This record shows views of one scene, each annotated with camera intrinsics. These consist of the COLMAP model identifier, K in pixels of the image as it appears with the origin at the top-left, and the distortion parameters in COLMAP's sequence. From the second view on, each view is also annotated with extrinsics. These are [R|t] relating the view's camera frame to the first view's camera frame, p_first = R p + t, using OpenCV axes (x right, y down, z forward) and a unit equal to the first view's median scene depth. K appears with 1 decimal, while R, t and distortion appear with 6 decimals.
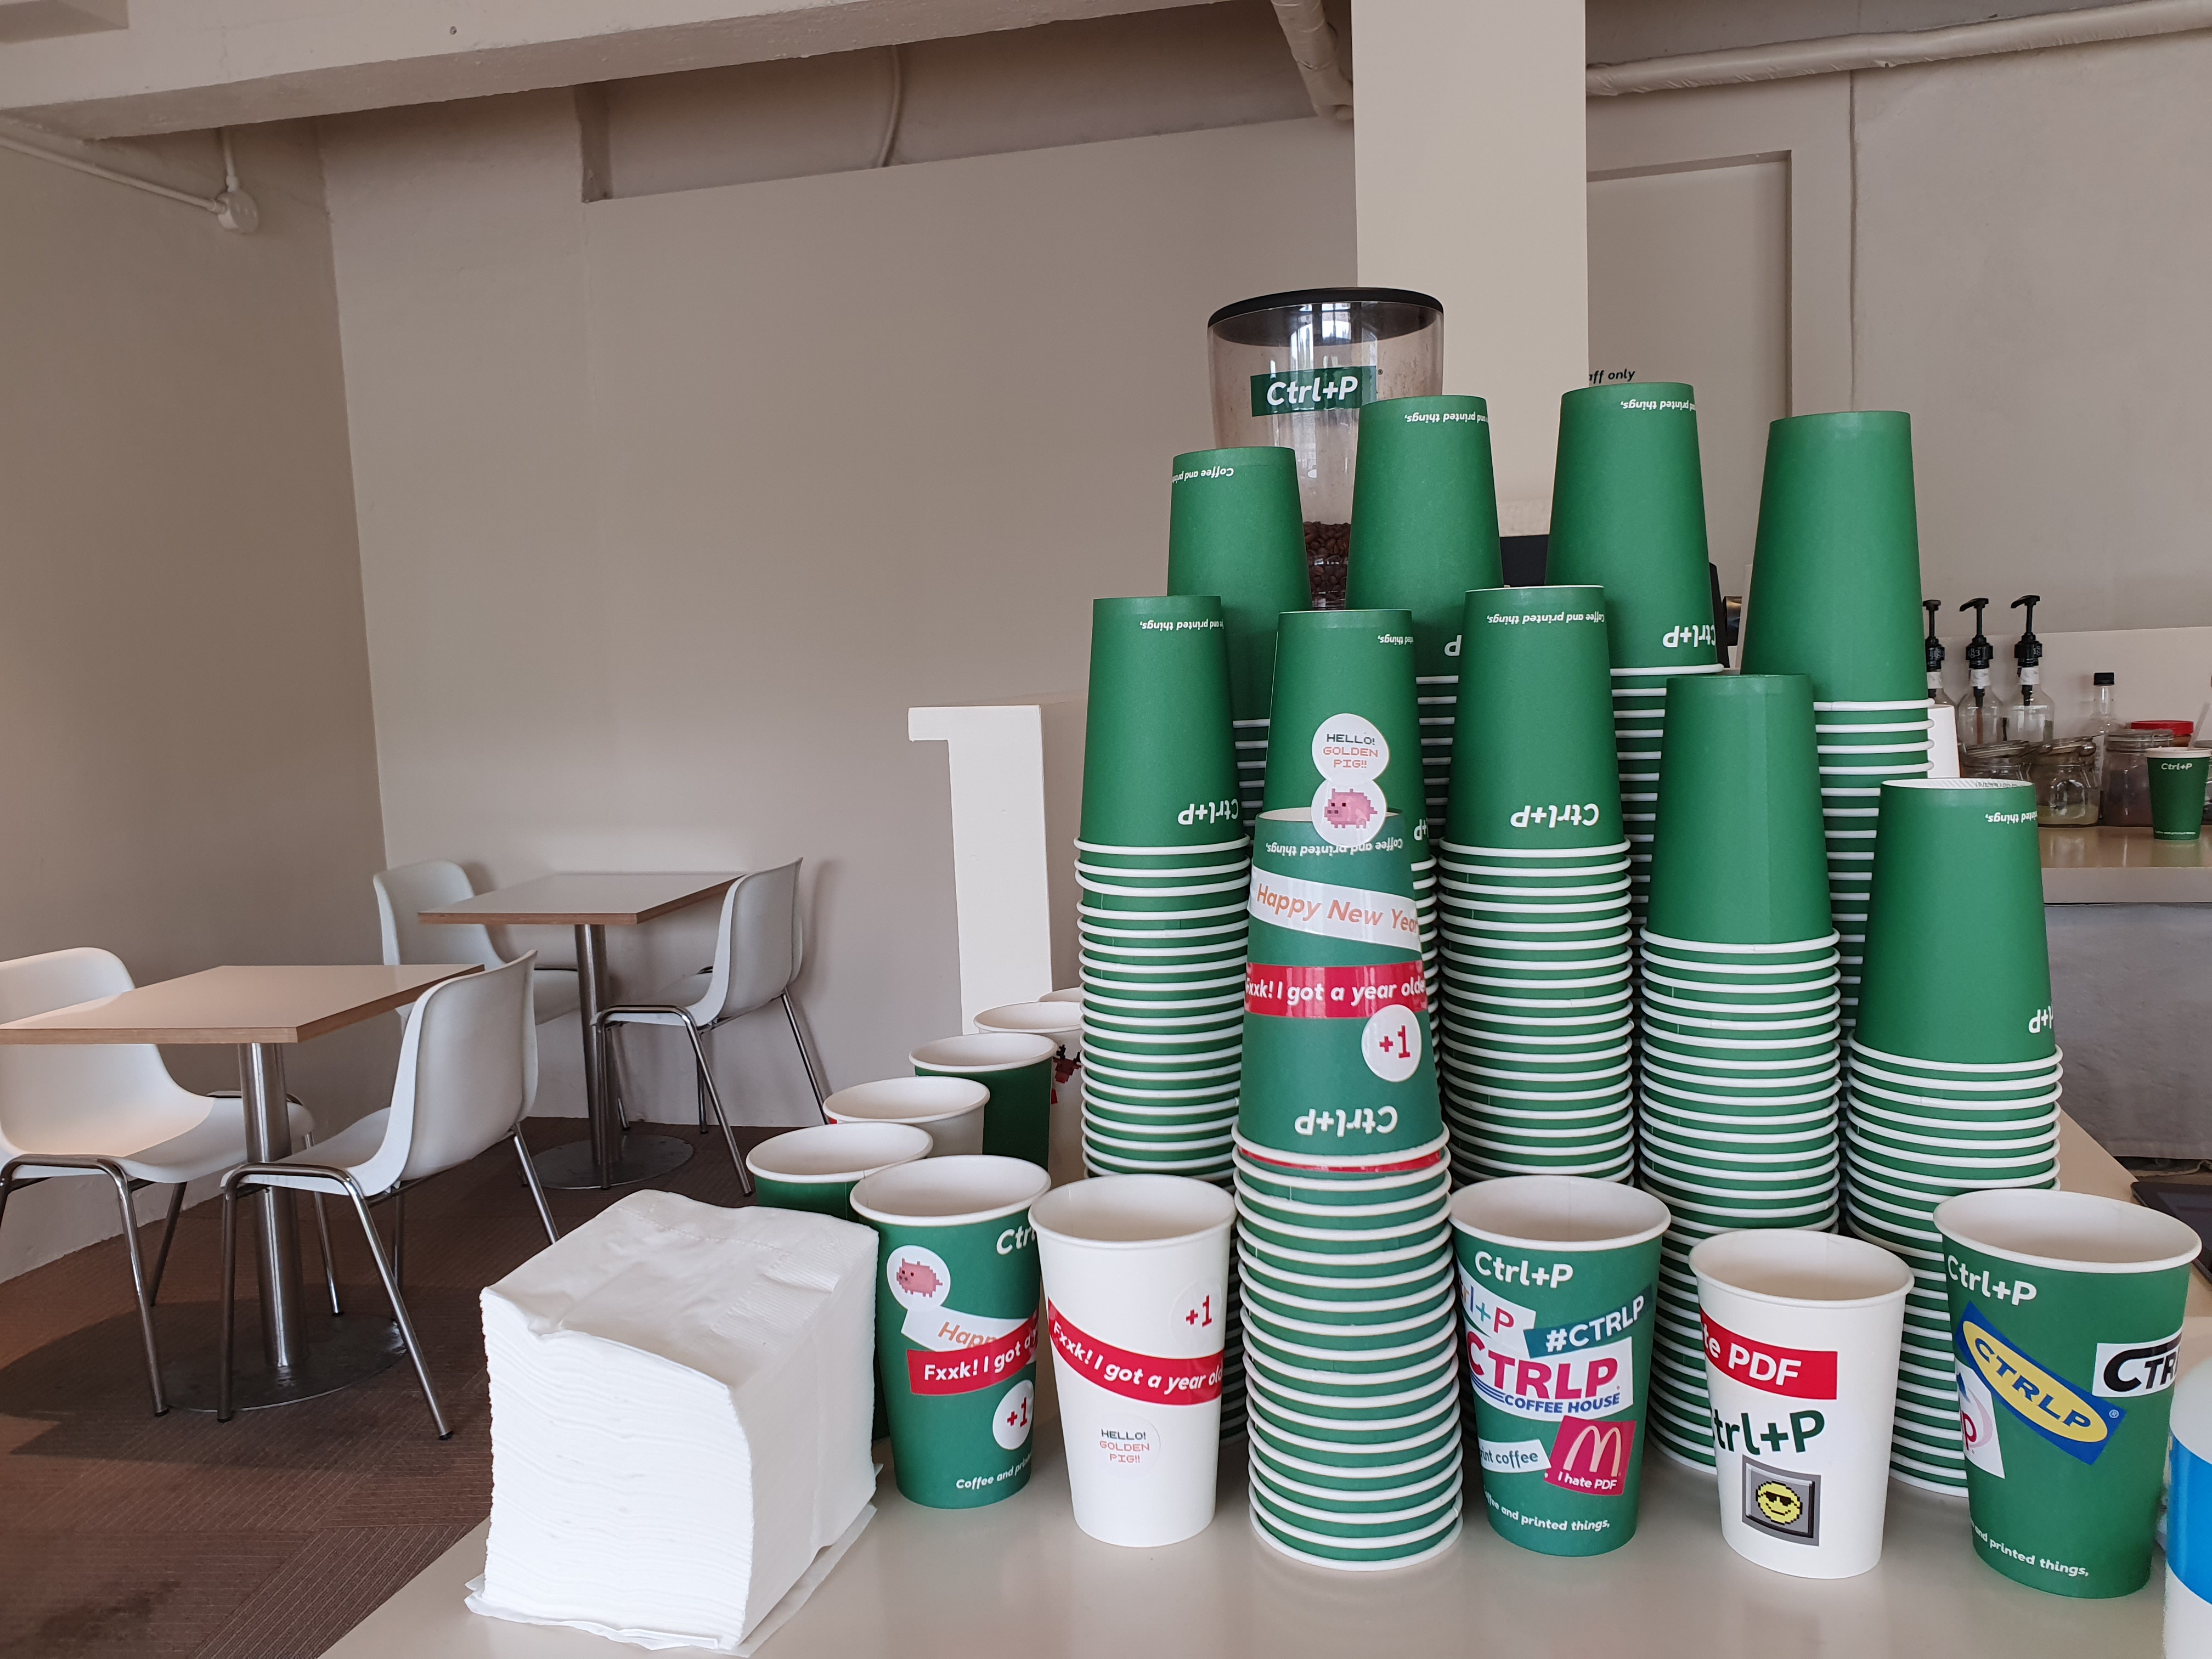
lens RADIAL K [[1757.5, 0, 1037.7], [0, 1757.5, 834.8], [0, 0, 1]] dist [0.089109, -0.064394]
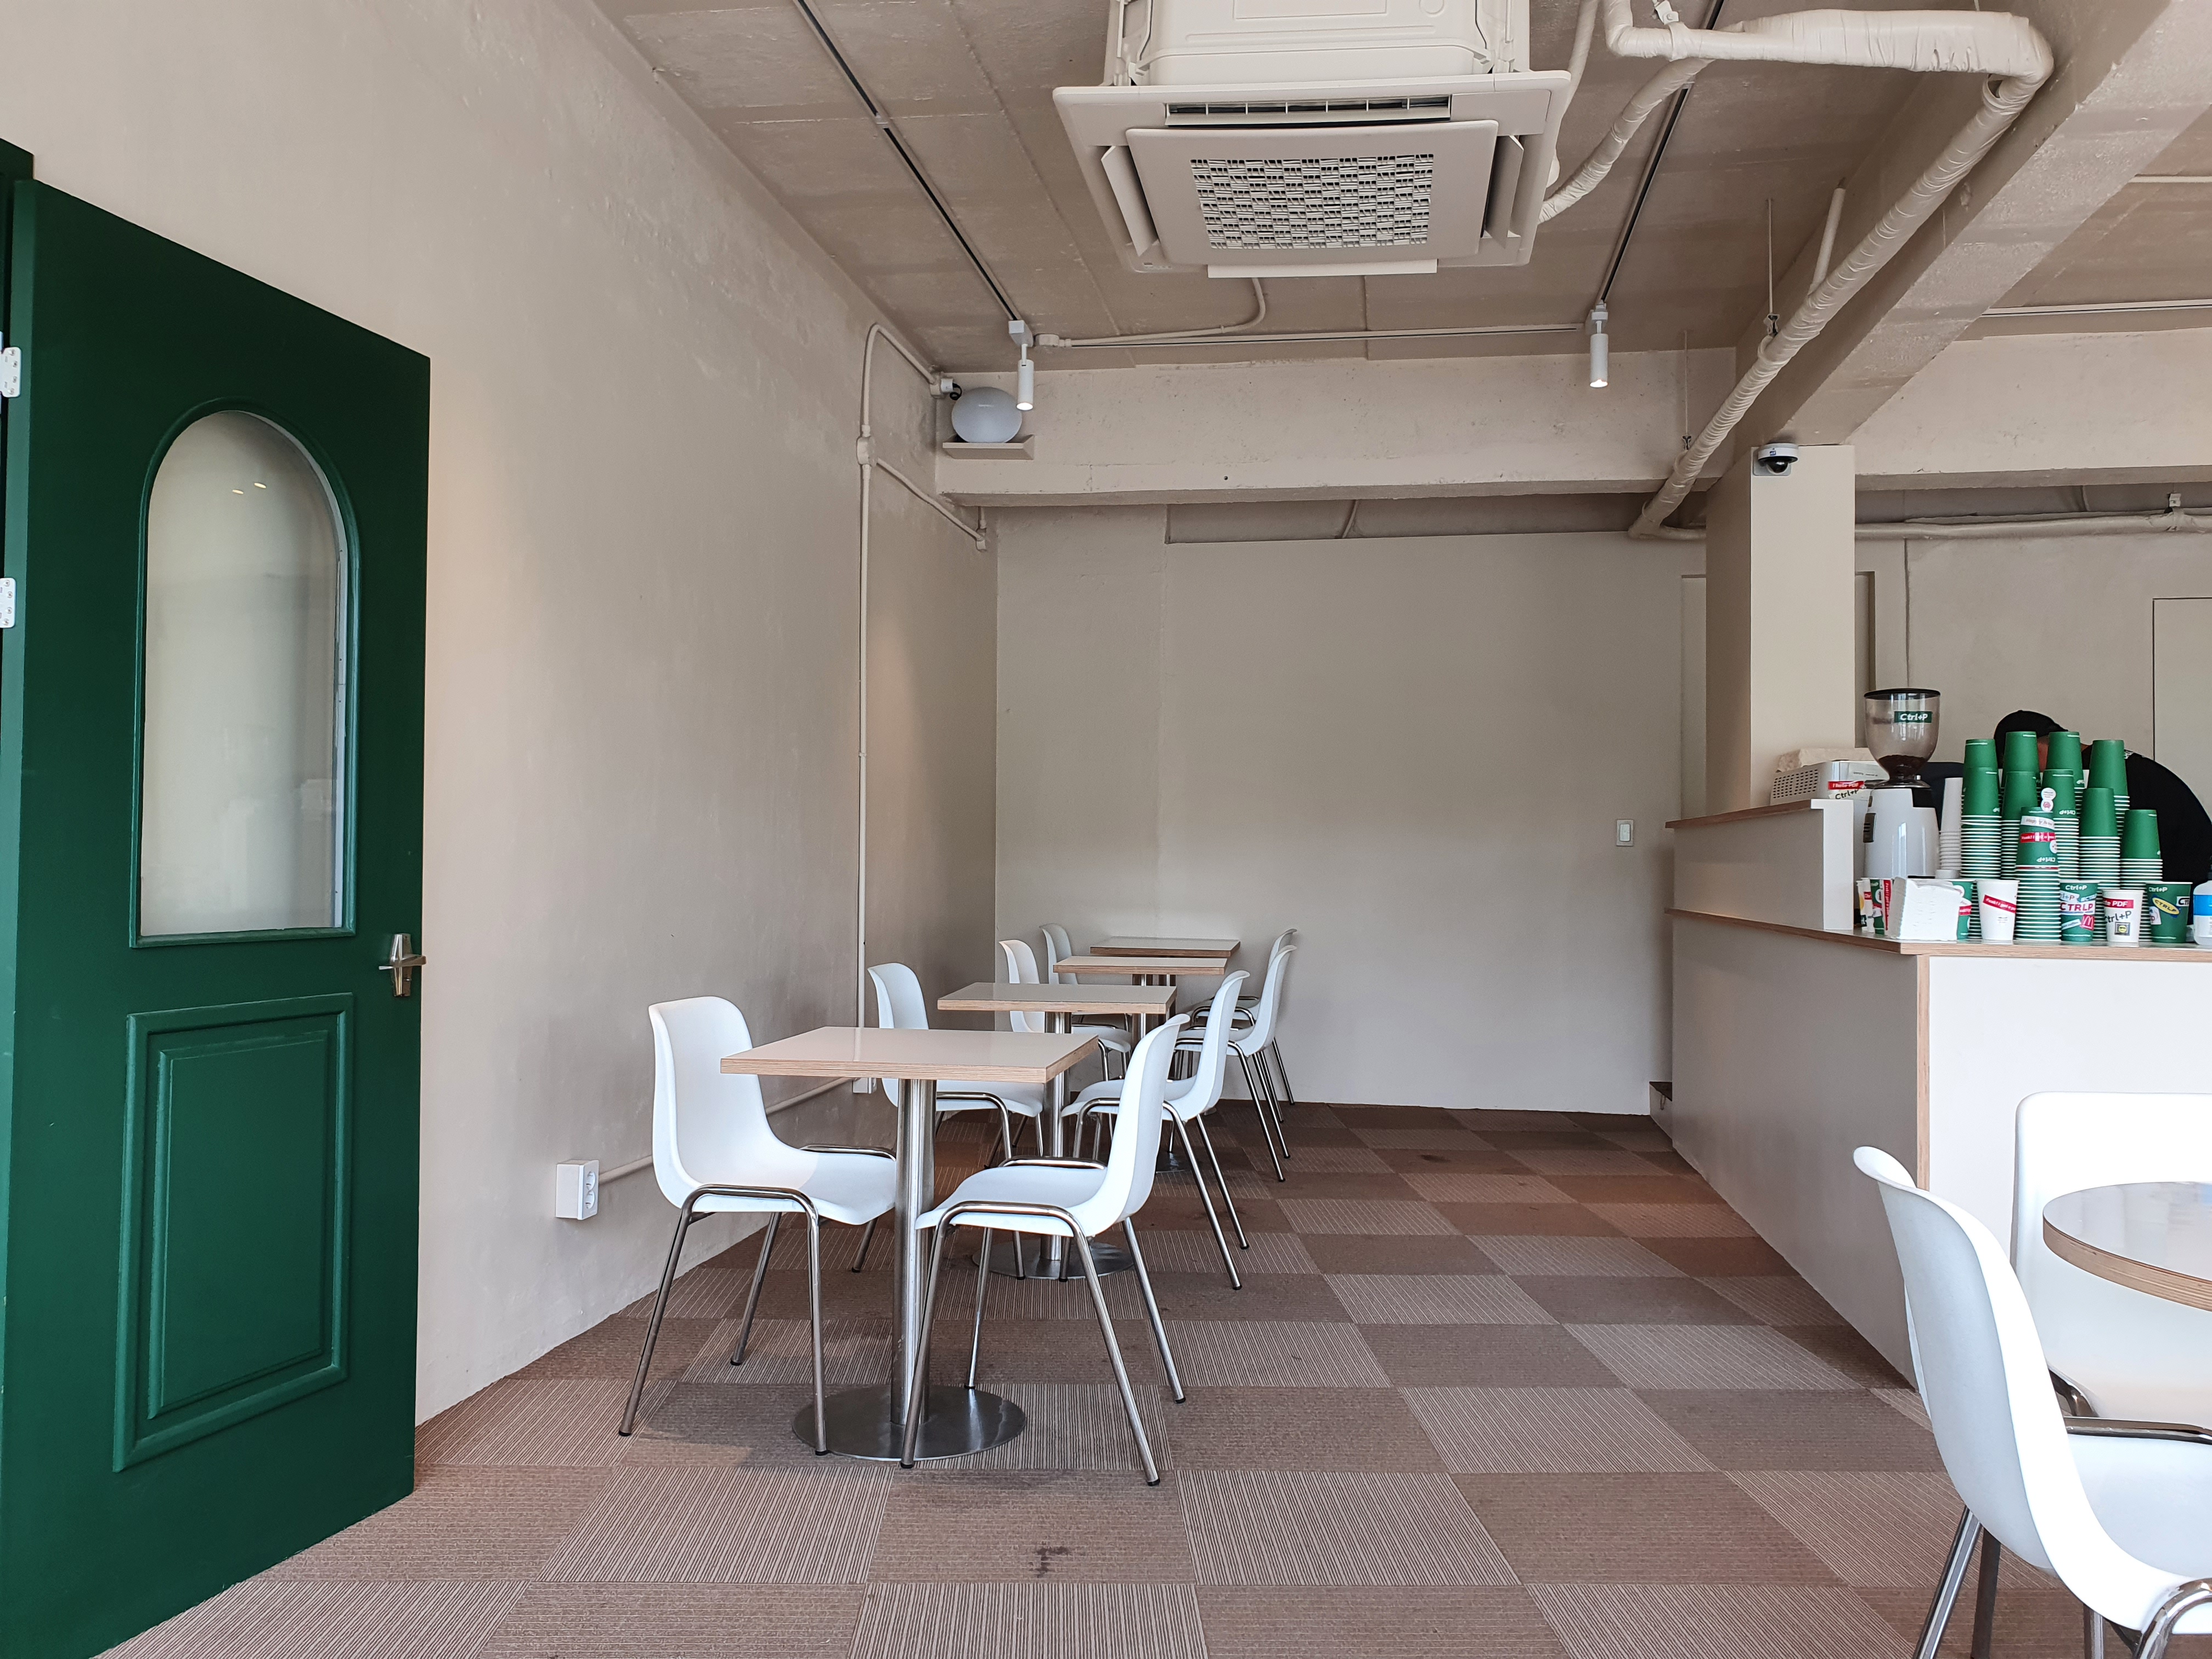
lens RADIAL K [[1757.5, 0, 1037.7], [0, 1757.5, 834.8], [0, 0, 1]] dist [0.089109, -0.064394]
pose [[0.996569, 0.037853, 0.073604, -3.374634], [-0.028308, 0.991544, -0.126646, 0.877794], [-0.077776, 0.124128, 0.989213, -4.323085]]
